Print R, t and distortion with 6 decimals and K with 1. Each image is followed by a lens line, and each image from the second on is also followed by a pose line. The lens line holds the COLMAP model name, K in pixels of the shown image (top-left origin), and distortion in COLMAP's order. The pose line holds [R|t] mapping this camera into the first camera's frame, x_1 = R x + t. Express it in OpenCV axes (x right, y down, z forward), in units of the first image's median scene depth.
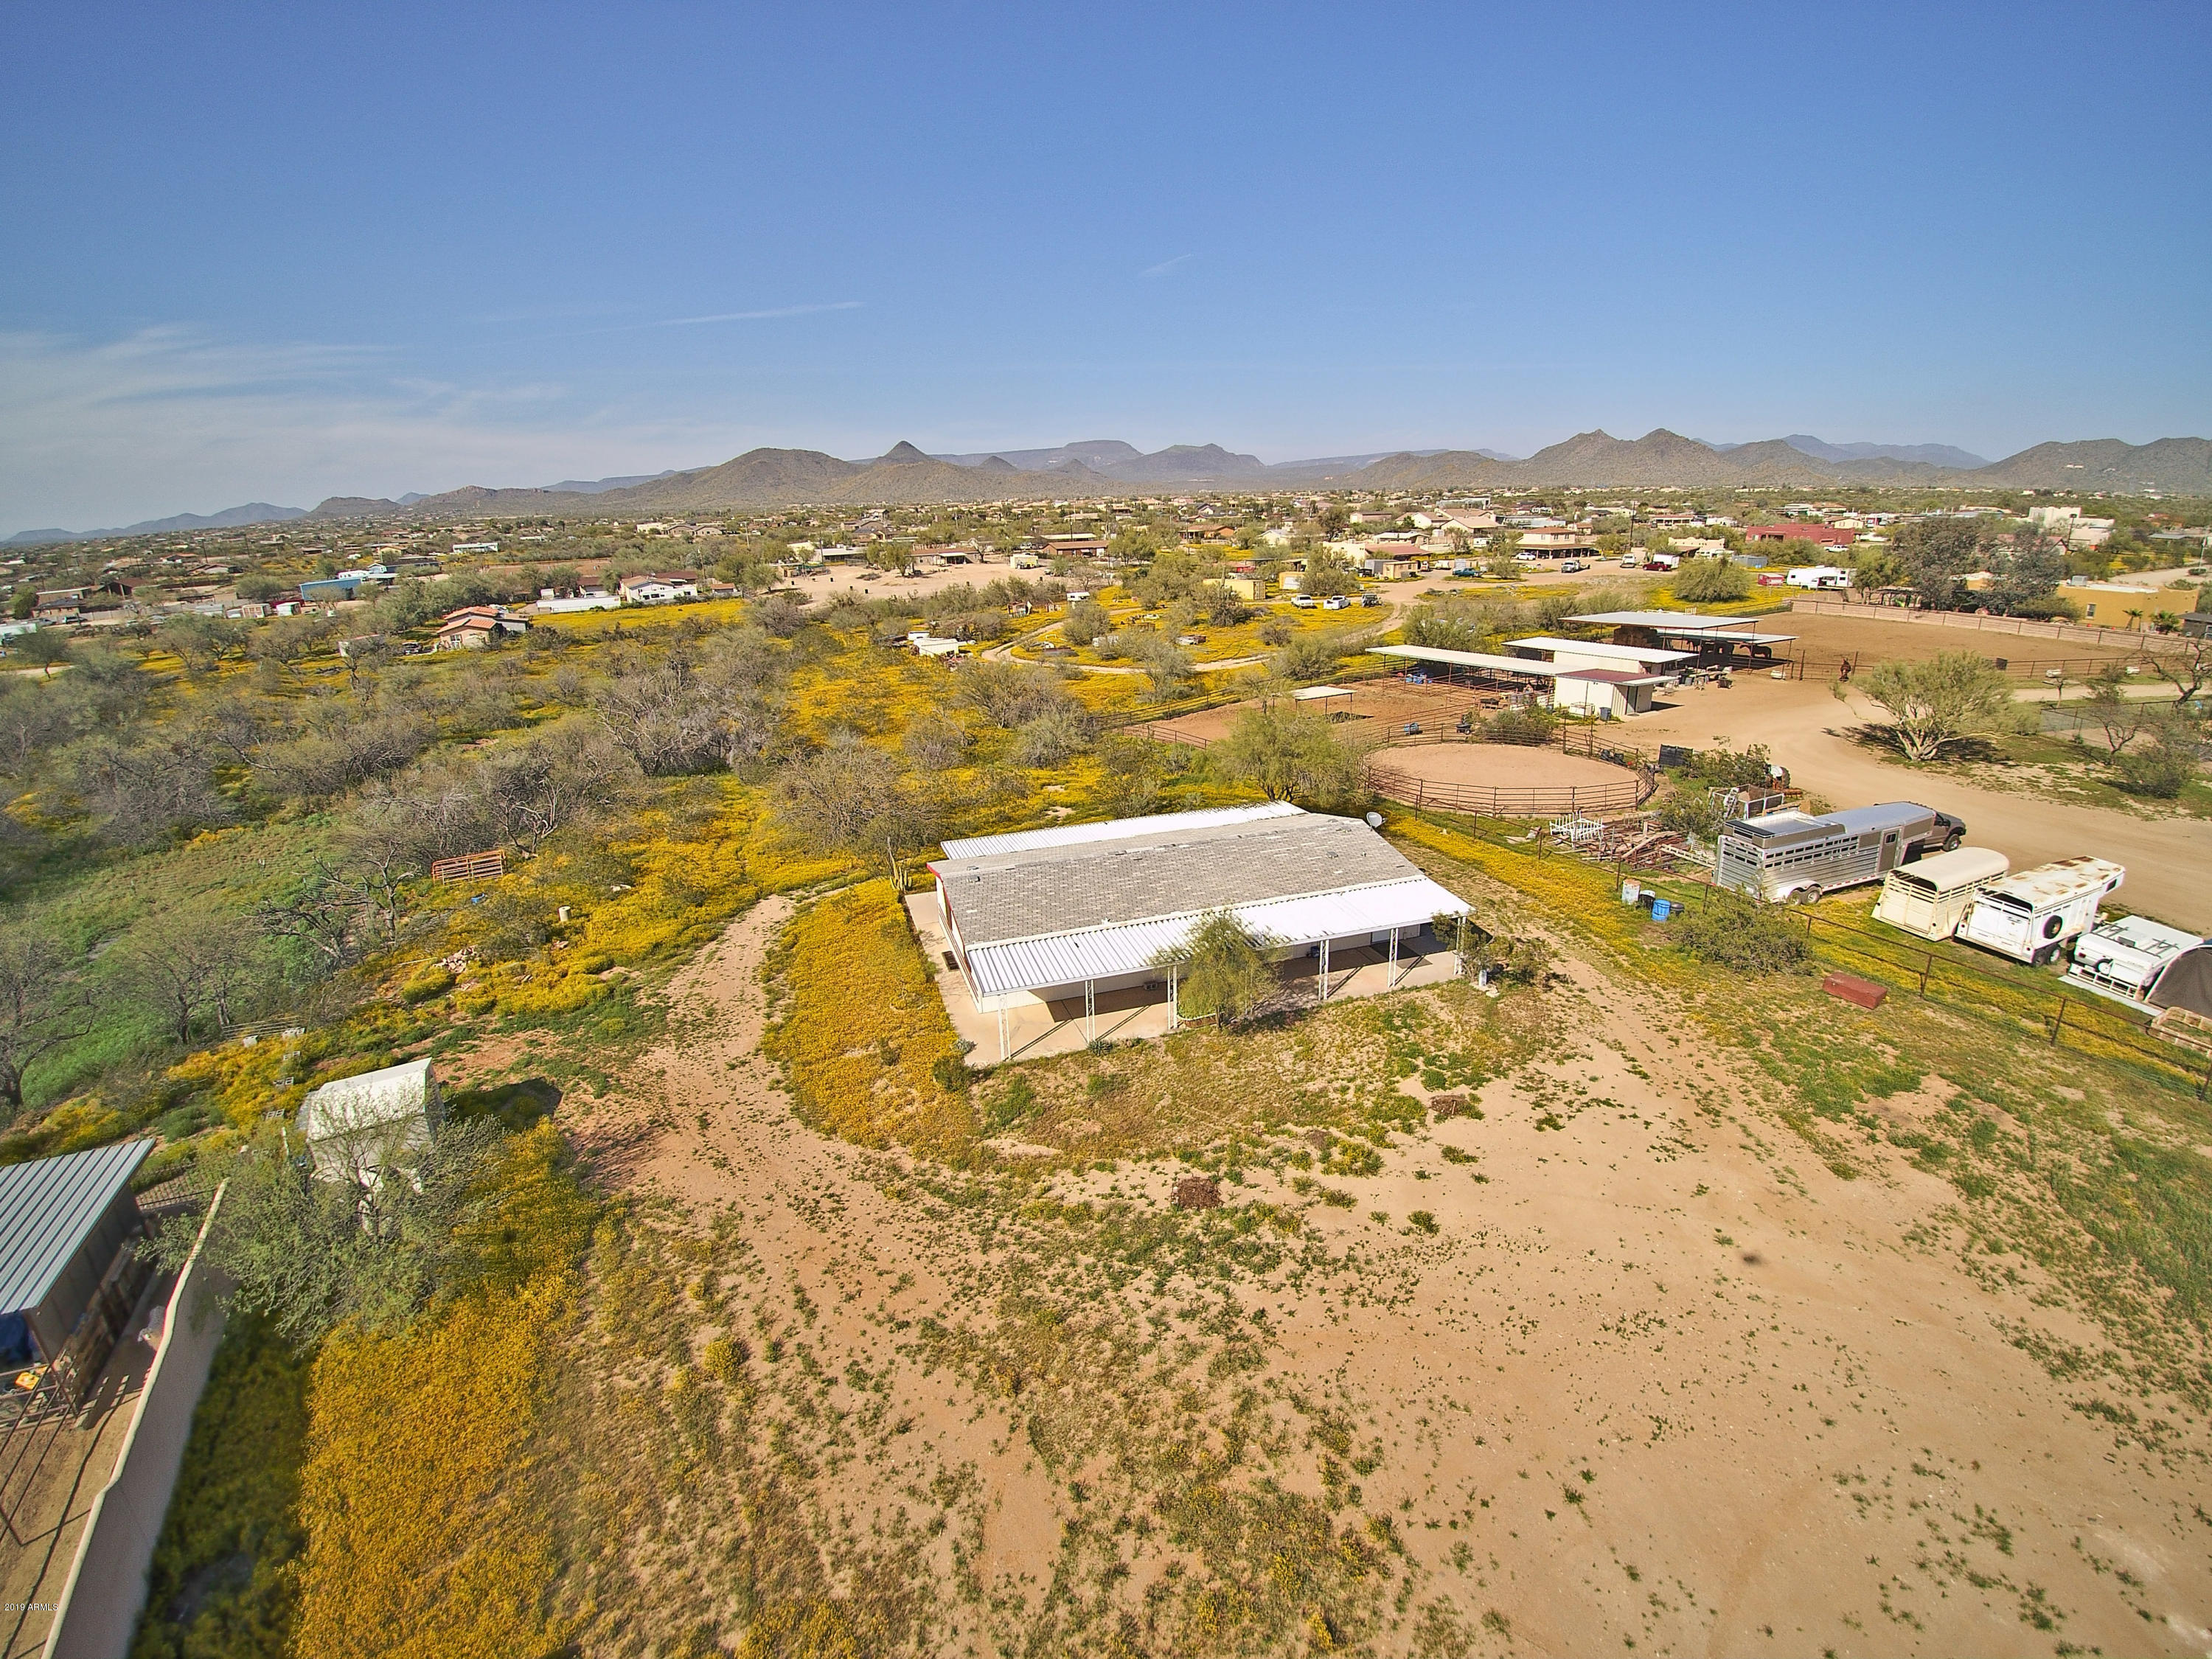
lens RADIAL K [[1016.0, 0, 1108.5], [0, 1016.0, 801.0], [0, 0, 1]] dist [-0.030206, -0.015975]
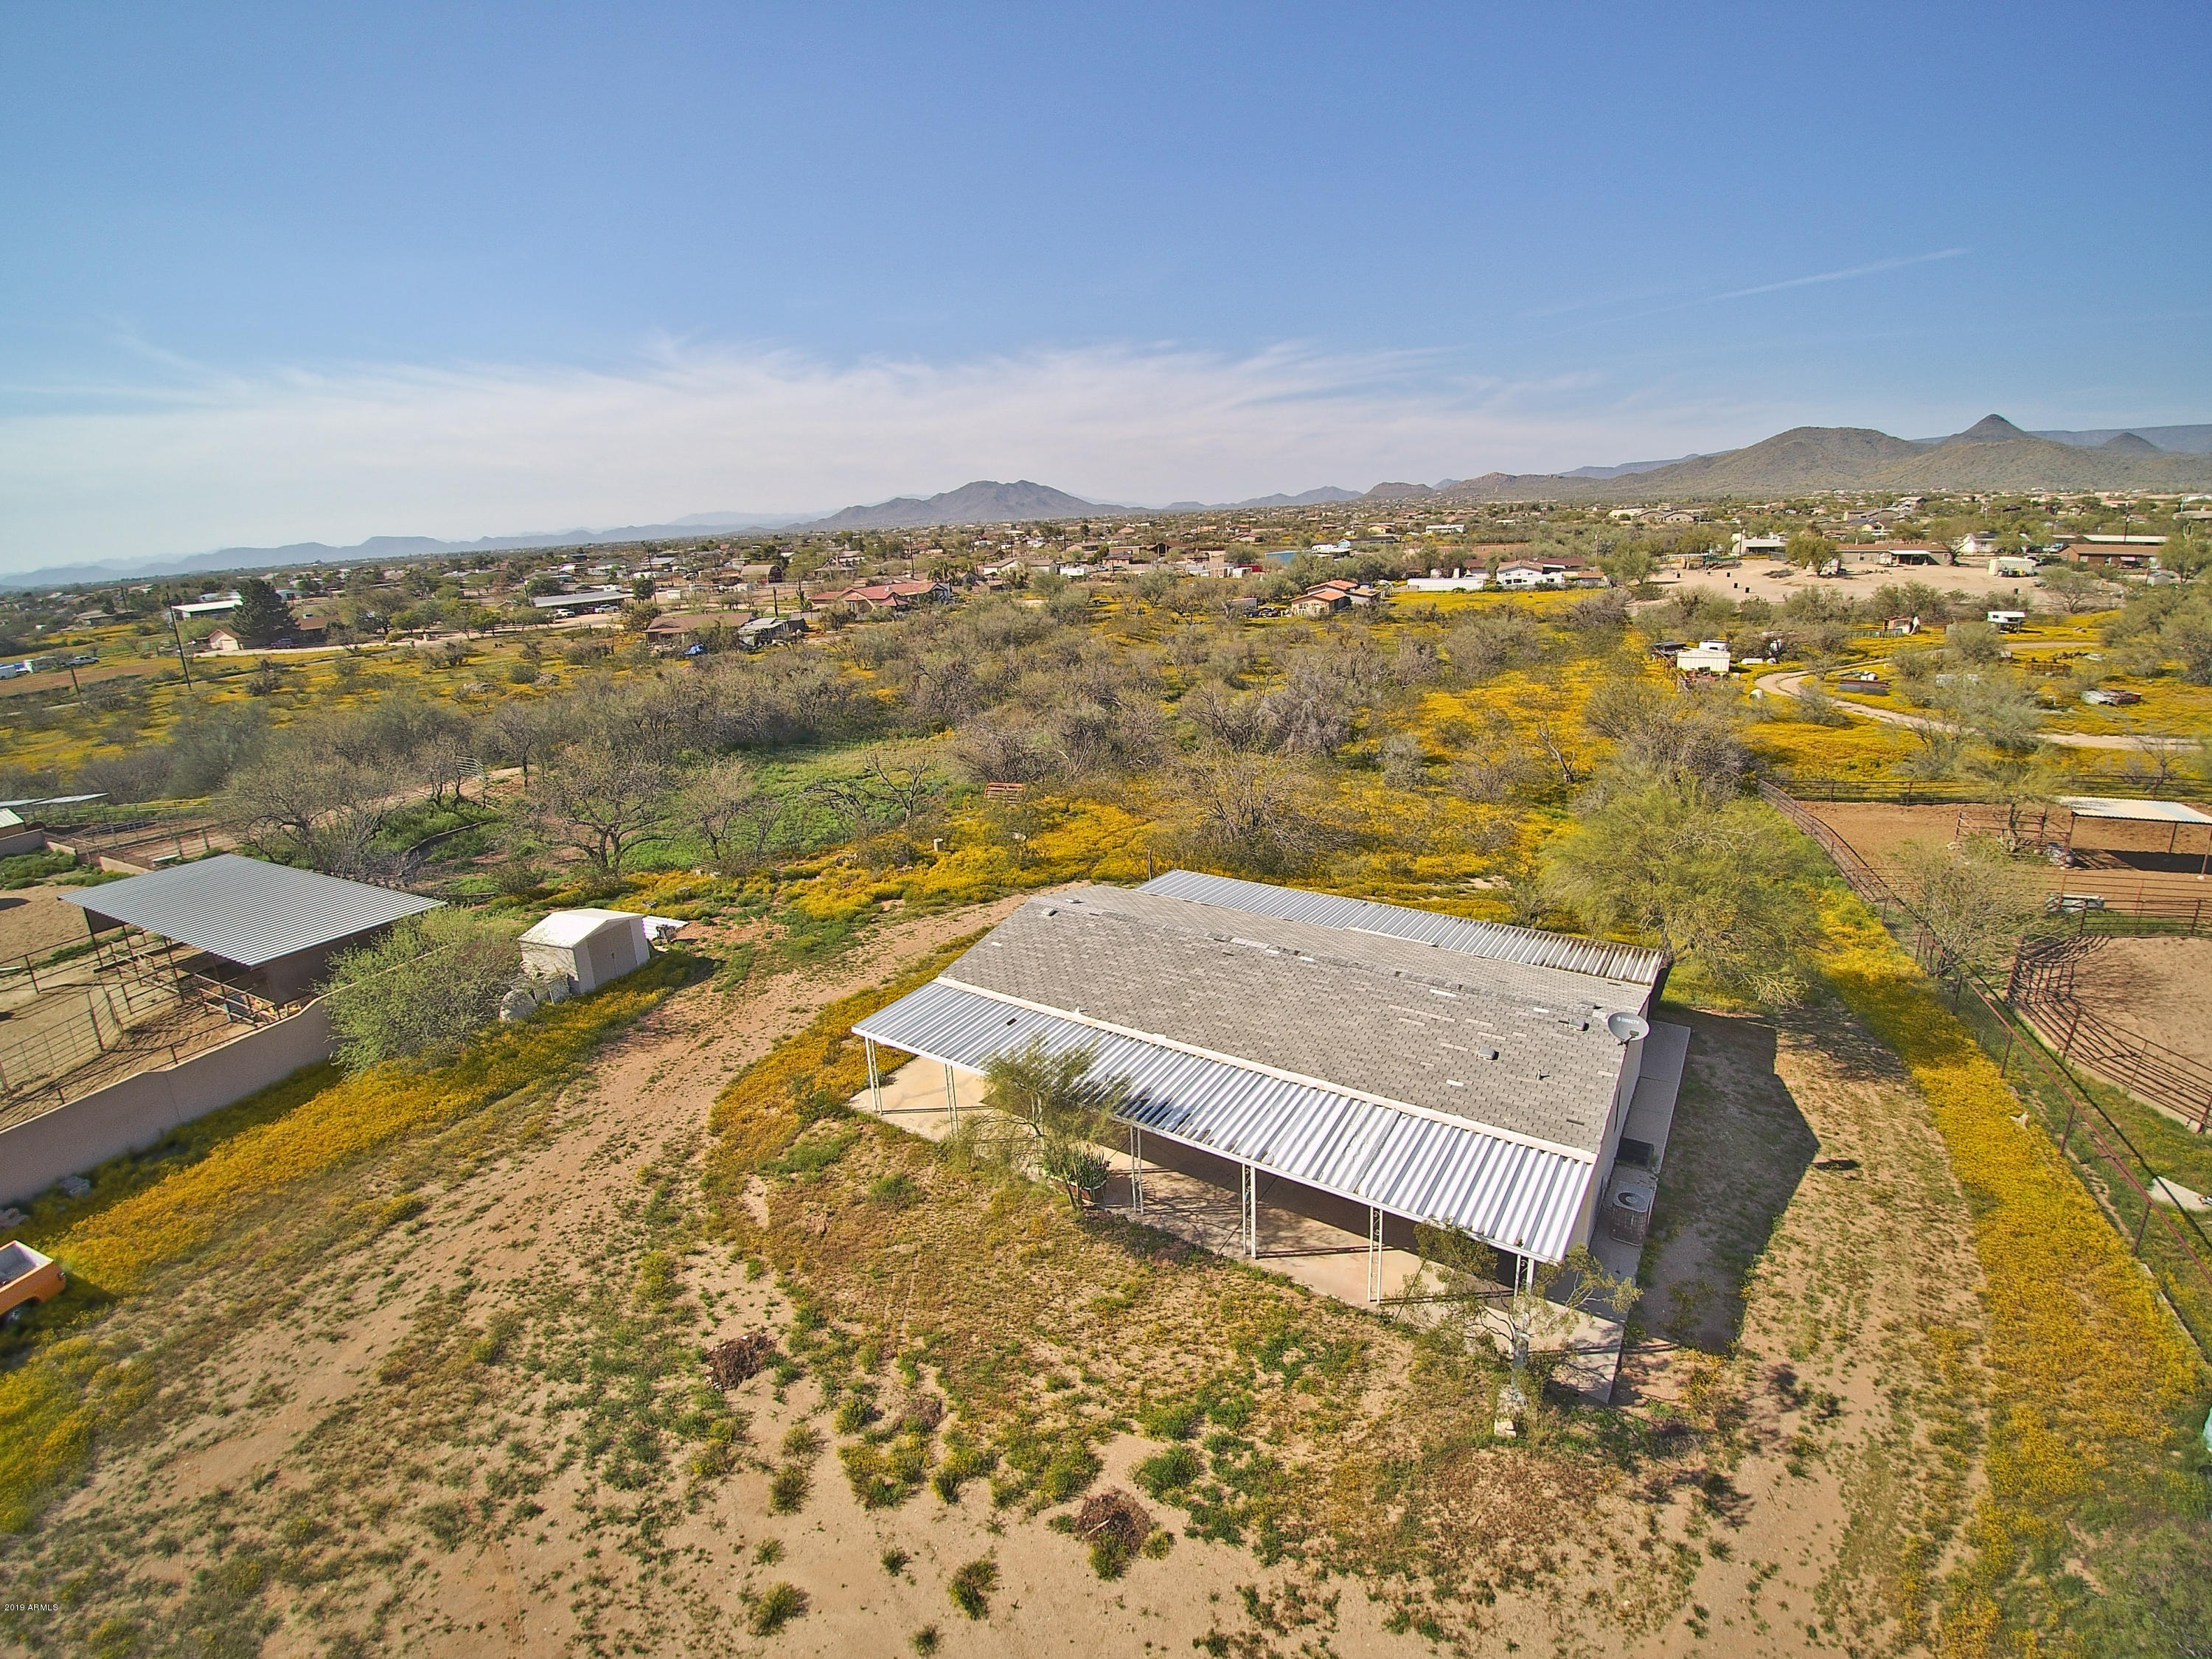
lens RADIAL K [[1016.0, 0, 1121.7], [0, 1016.0, 810.6], [0, 0, 1]] dist [-0.030206, -0.015975]
pose [[0.629246, 0.214748, -0.746949, 0.643246], [-0.198304, 0.973621, 0.112860, -0.141130], [0.751482, 0.077106, 0.655233, 0.584654]]
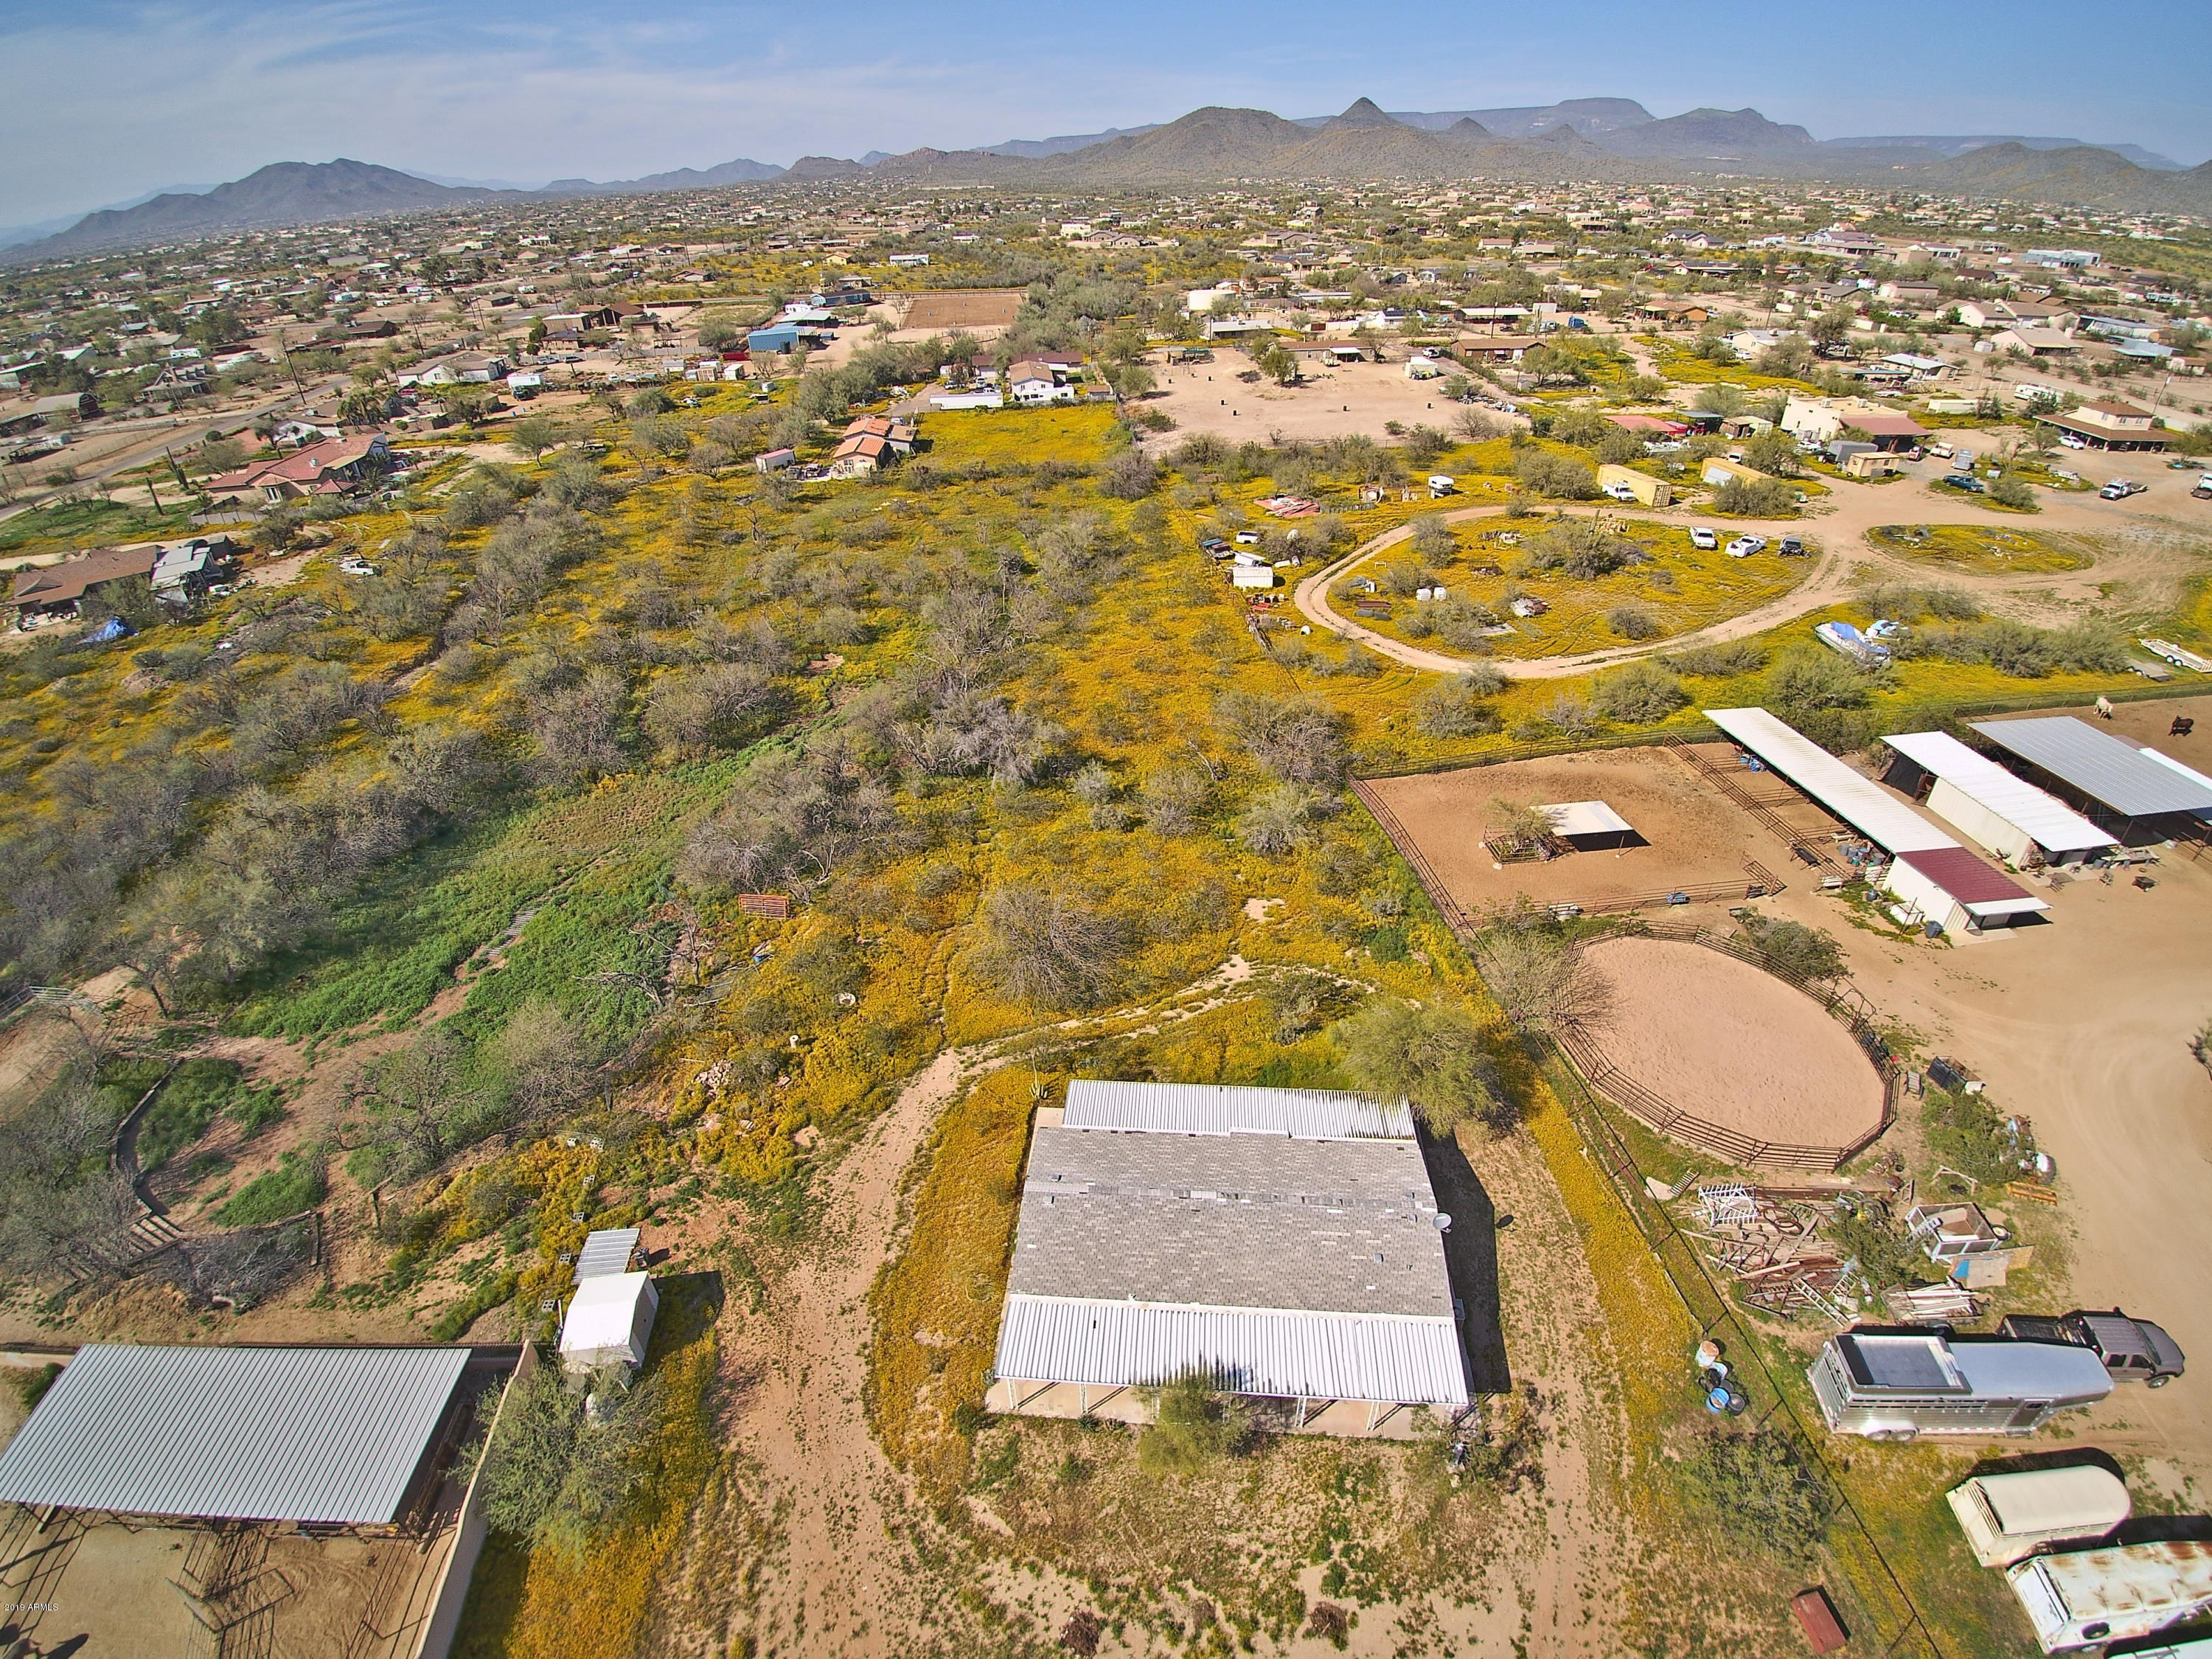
lens RADIAL K [[1016.0, 0, 1111.6], [0, 1016.0, 805.8], [0, 0, 1]] dist [-0.030206, -0.015975]
pose [[0.923130, 0.210658, -0.321643, 0.263855], [-0.113161, 0.948354, 0.296343, -0.872928], [0.367459, -0.237166, 0.899292, 0.095931]]
